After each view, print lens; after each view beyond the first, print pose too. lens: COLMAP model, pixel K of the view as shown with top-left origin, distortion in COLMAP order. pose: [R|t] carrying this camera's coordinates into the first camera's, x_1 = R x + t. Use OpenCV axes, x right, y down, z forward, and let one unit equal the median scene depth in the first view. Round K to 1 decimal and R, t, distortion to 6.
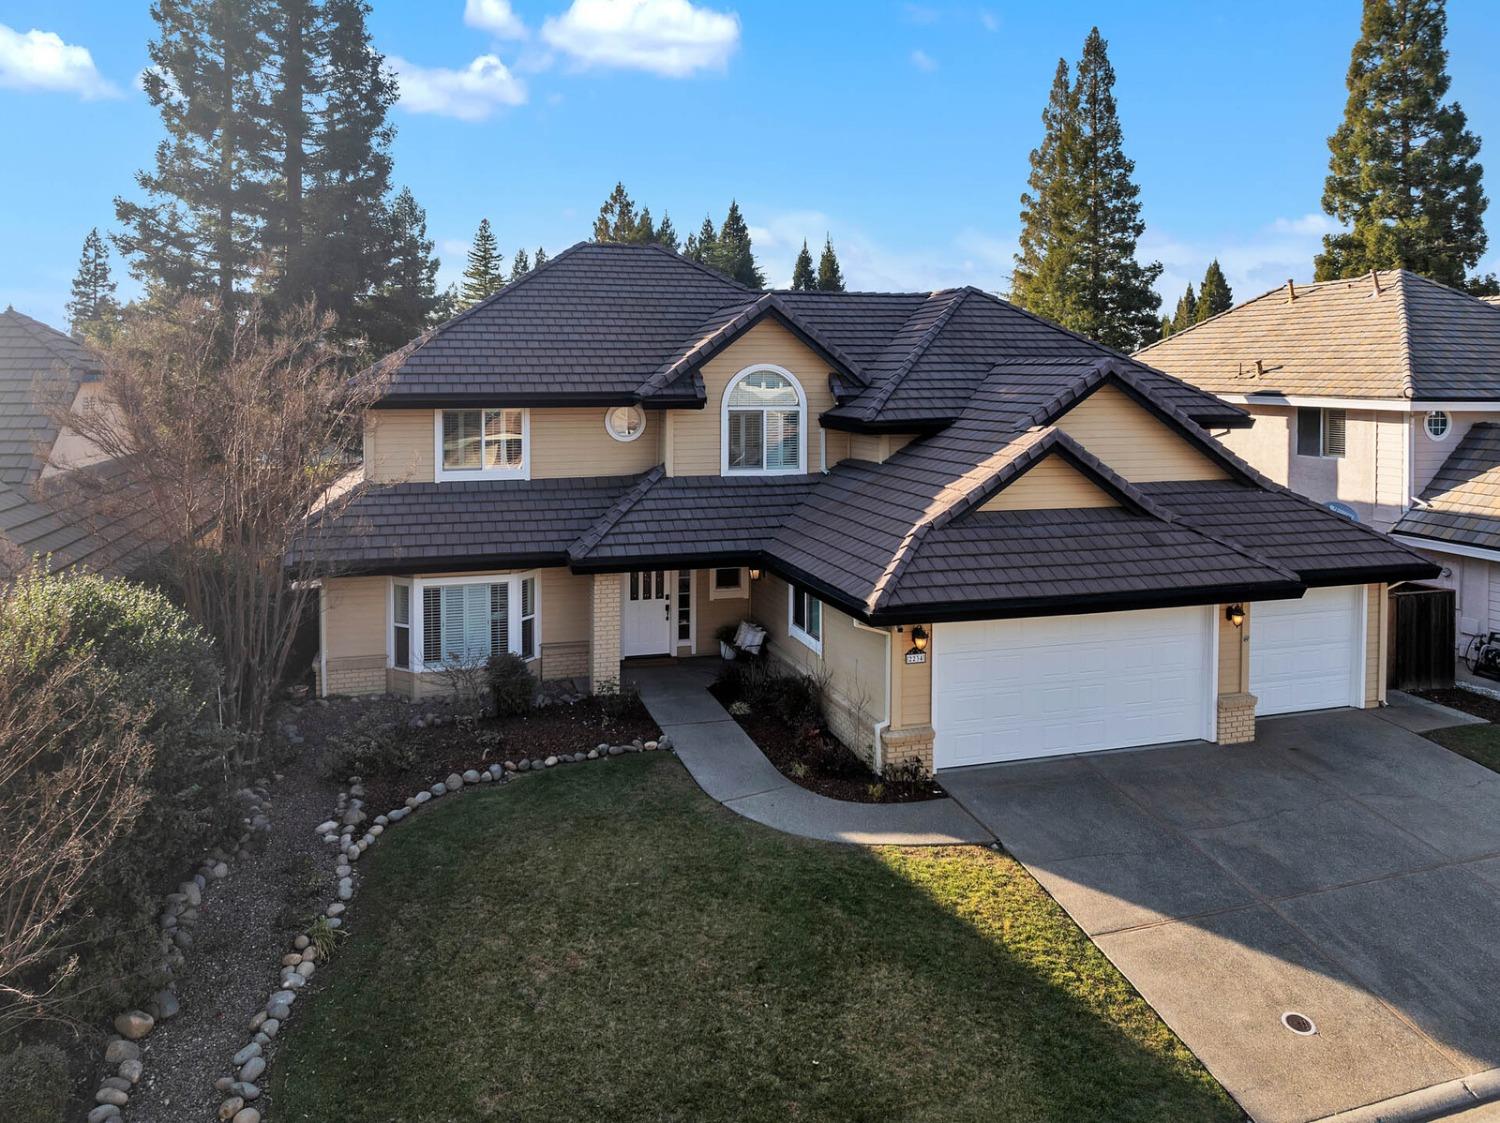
lens RADIAL K [[1108.0, 0, 684.6], [0, 1108.0, 631.5], [0, 0, 1]] dist [-0.041098, -0.002328]
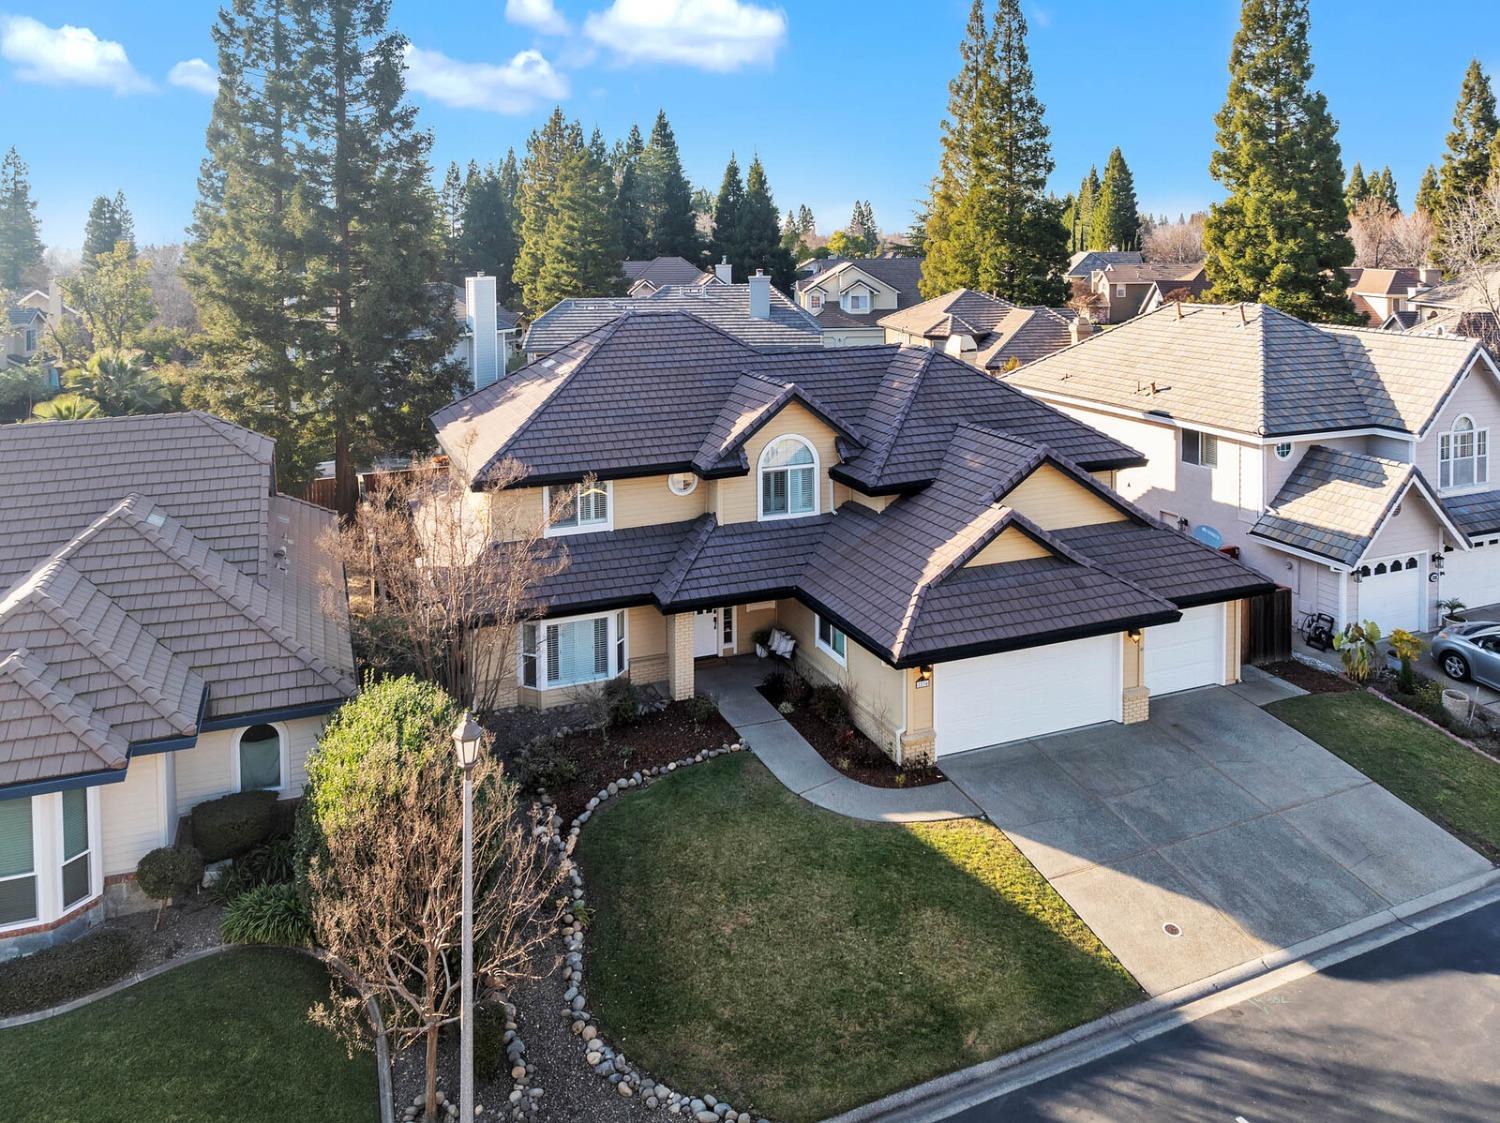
lens RADIAL K [[1108.0, 0, 734.0], [0, 1108.0, 548.4], [0, 0, 1]] dist [-0.041098, -0.002328]
pose [[0.993420, -0.025457, 0.111659, -0.163579], [0.022429, 0.999348, 0.028289, -0.169110], [-0.112307, -0.025599, 0.993344, -0.342648]]
